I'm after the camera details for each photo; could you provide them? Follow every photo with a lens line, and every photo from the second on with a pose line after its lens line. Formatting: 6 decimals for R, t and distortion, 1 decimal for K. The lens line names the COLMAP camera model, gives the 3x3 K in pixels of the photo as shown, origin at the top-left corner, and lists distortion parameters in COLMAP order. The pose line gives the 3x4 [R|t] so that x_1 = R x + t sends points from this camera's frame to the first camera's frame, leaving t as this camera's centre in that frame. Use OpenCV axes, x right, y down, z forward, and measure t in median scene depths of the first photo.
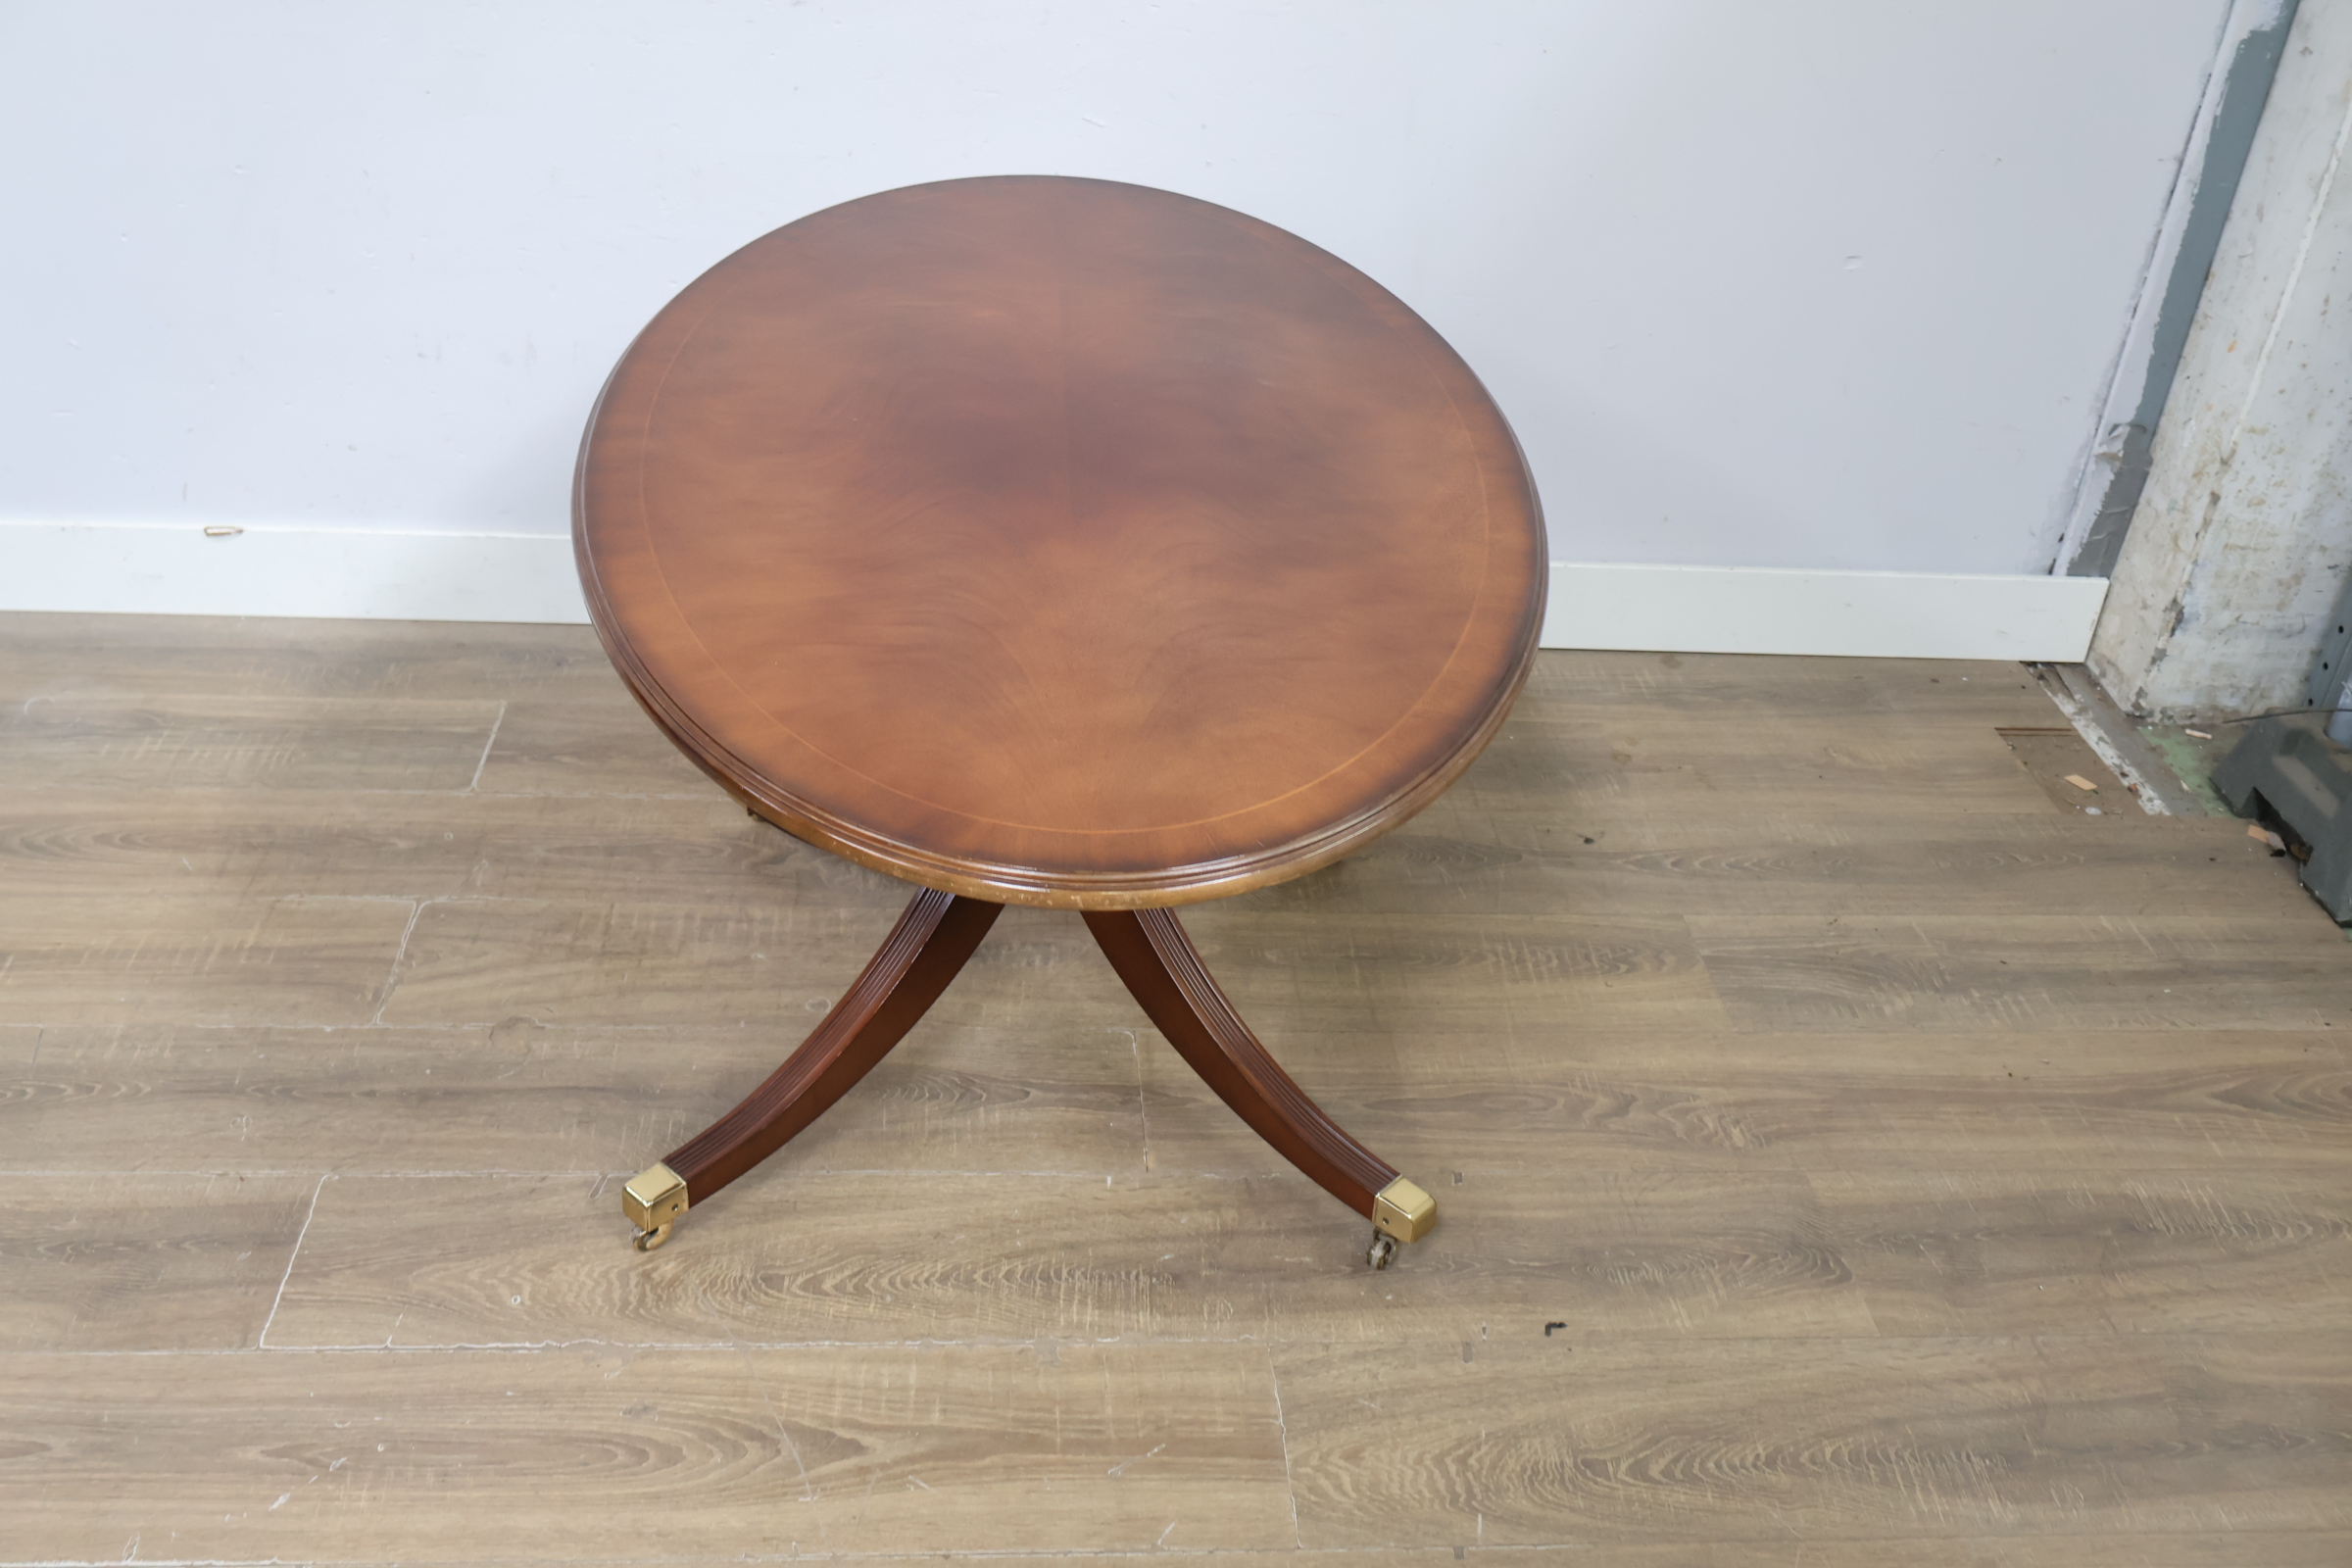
lens RADIAL K [[2169.3, 0, 1150.2], [0, 2169.3, 798.8], [0, 0, 1]] dist [0.002799, 0.000000]
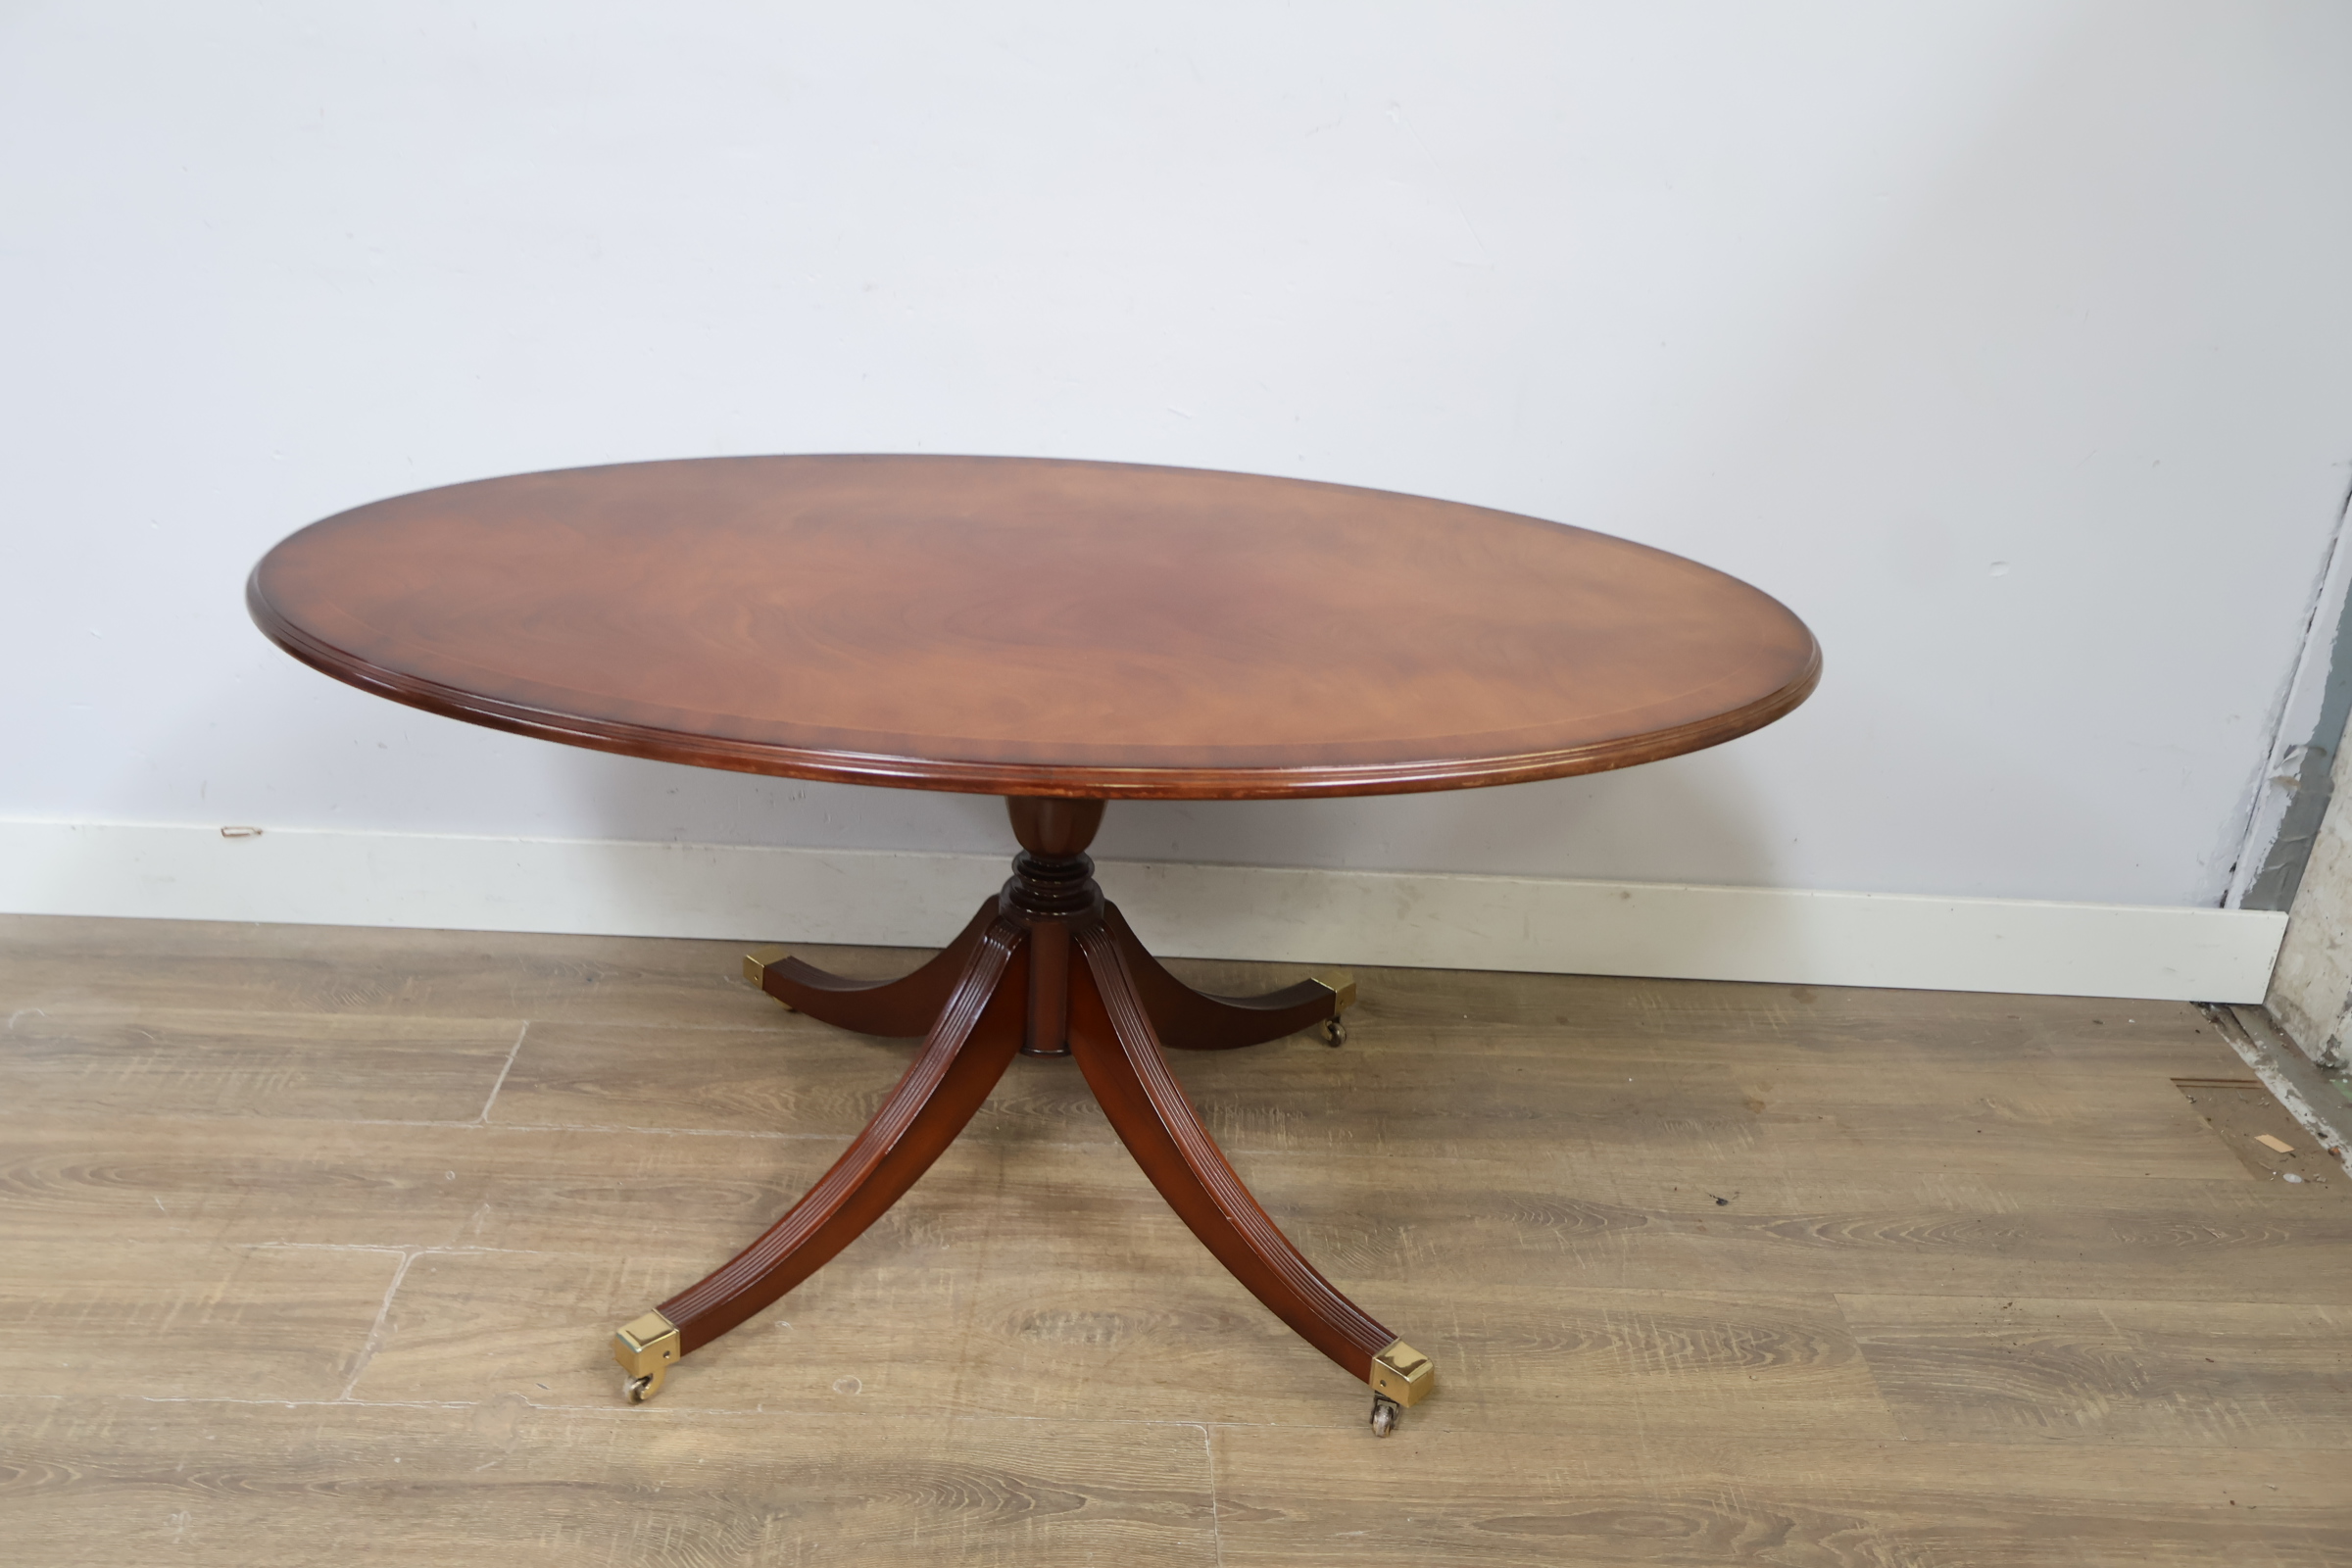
lens RADIAL K [[2169.3, 0, 1155.4], [0, 2169.3, 806.6], [0, 0, 1]] dist [0.002799, 0.000000]
pose [[0.999319, 0.014285, -0.034029, -0.002099], [-0.018521, 0.991648, -0.127636, -0.026972], [0.031921, 0.128179, 0.991237, 0.102791]]
